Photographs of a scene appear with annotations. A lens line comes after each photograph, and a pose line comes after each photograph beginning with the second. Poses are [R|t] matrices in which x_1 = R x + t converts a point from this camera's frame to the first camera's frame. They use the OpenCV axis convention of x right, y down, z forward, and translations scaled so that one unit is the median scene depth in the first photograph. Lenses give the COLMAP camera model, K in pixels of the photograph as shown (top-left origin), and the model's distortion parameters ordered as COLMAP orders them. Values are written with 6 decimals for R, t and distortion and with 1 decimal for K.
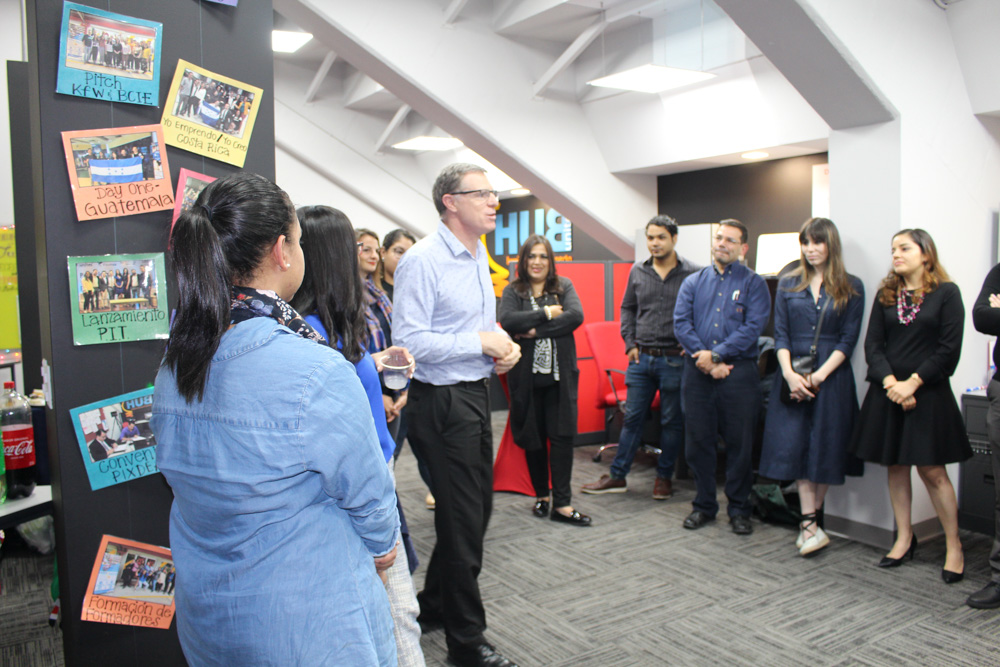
lens RADIAL K [[832.2, 0, 500.0], [0, 832.2, 333.5], [0, 0, 1]] dist [-0.160539, 0.127684]
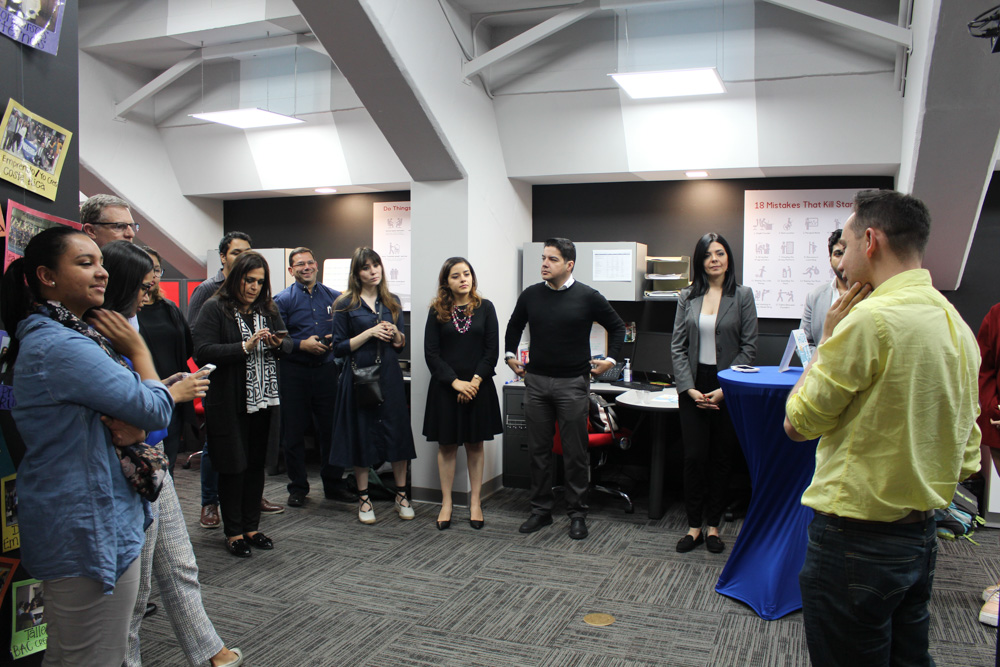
lens RADIAL K [[832.2, 0, 500.0], [0, 832.2, 333.5], [0, 0, 1]] dist [-0.160539, 0.127684]
pose [[0.808254, -0.014429, 0.588657, -0.473297], [0.023721, 0.999686, -0.008066, -0.000716], [-0.588356, 0.020483, 0.808342, -0.231811]]
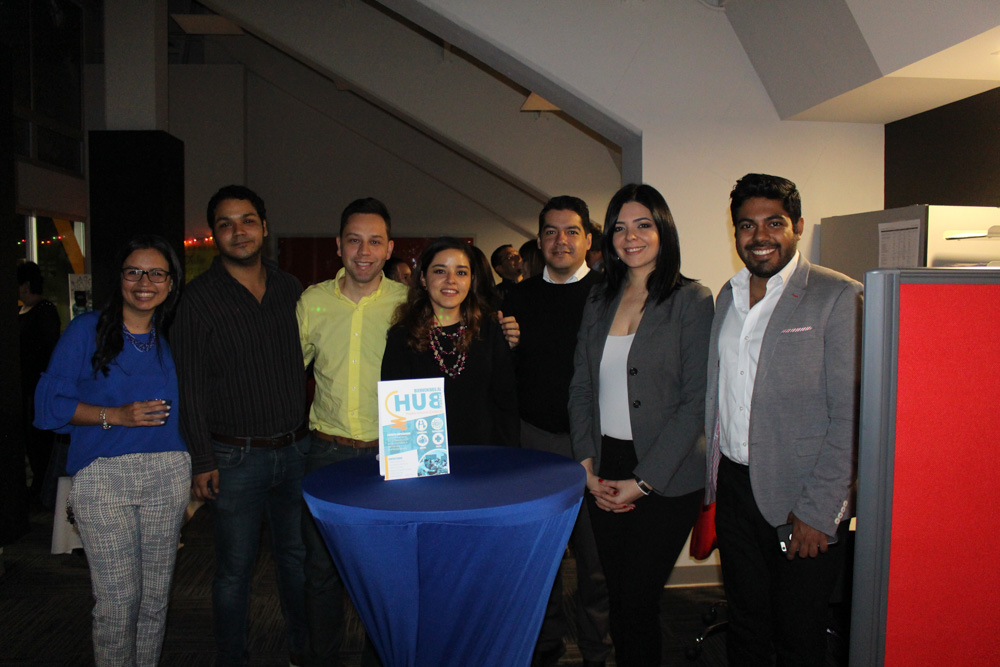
lens RADIAL K [[832.2, 0, 500.0], [0, 832.2, 333.5], [0, 0, 1]] dist [-0.160539, 0.127684]
pose [[0.890647, 0.047323, -0.452225, 1.450195], [-0.049170, 0.998761, 0.007677, -0.058828], [0.452028, 0.015398, 0.891871, 0.105309]]
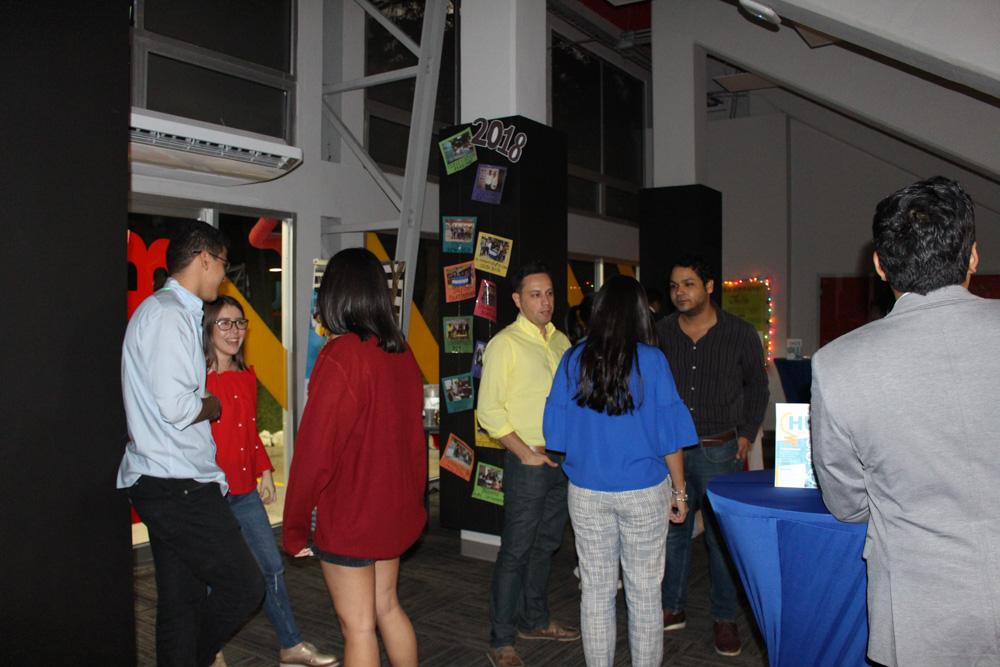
lens RADIAL K [[832.2, 0, 500.0], [0, 832.2, 333.5], [0, 0, 1]] dist [-0.160539, 0.127684]
pose [[0.414148, 0.034734, -0.909546, 1.712898], [-0.076797, 0.997042, 0.003107, -0.059779], [0.906964, 0.068564, 0.415591, 0.079724]]
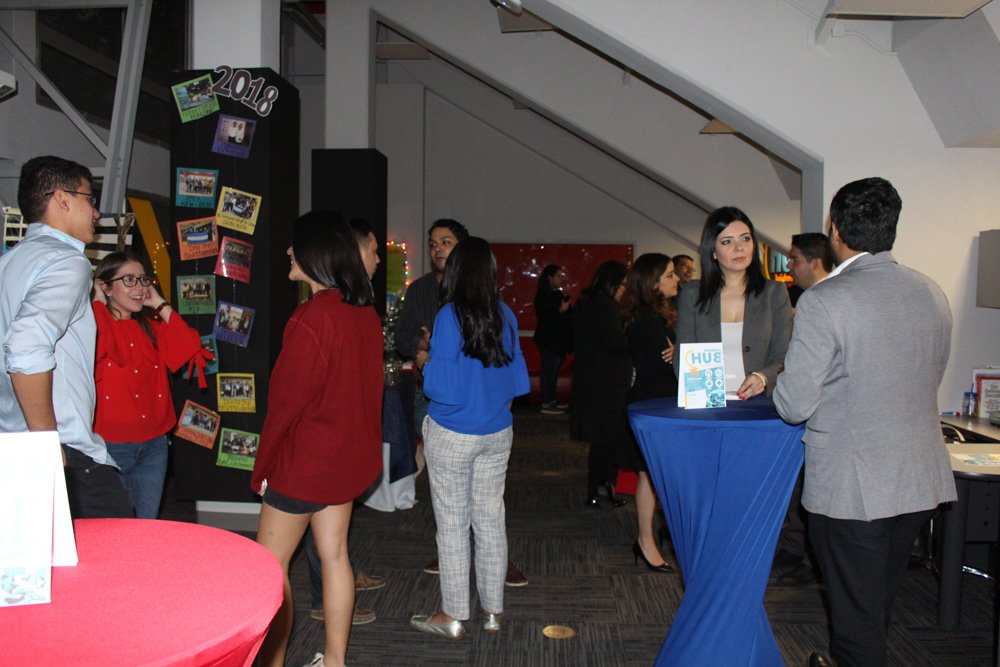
lens RADIAL K [[854.7, 0, 500.0], [0, 854.7, 333.5], [0, 0, 1]] dist [-0.108624, 0.013146]
pose [[0.815892, 0.057346, -0.575353, 1.484306], [-0.066065, 0.997799, 0.005767, -0.004425], [0.574417, 0.033305, 0.817885, -0.408569]]
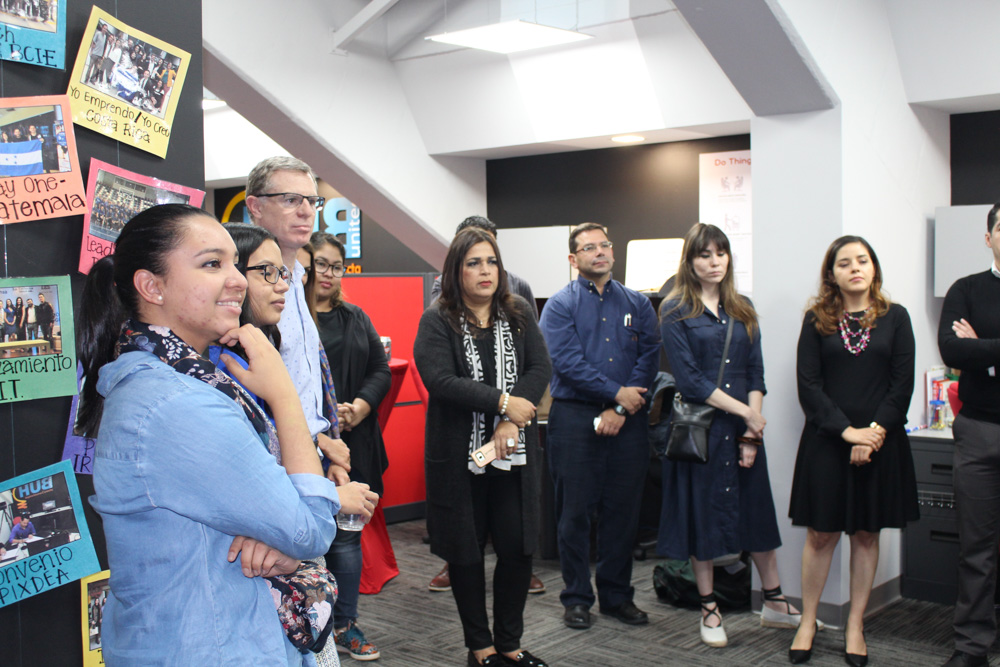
lens RADIAL K [[1163.5, 0, 500.0], [0, 1163.5, 333.5], [0, 0, 1]] dist [-0.096869, 0.071484]
pose [[0.958714, -0.009275, 0.284220, -0.326357], [0.017209, 0.999528, -0.025432, -0.015744], [-0.283850, 0.029273, 0.958422, -0.070101]]
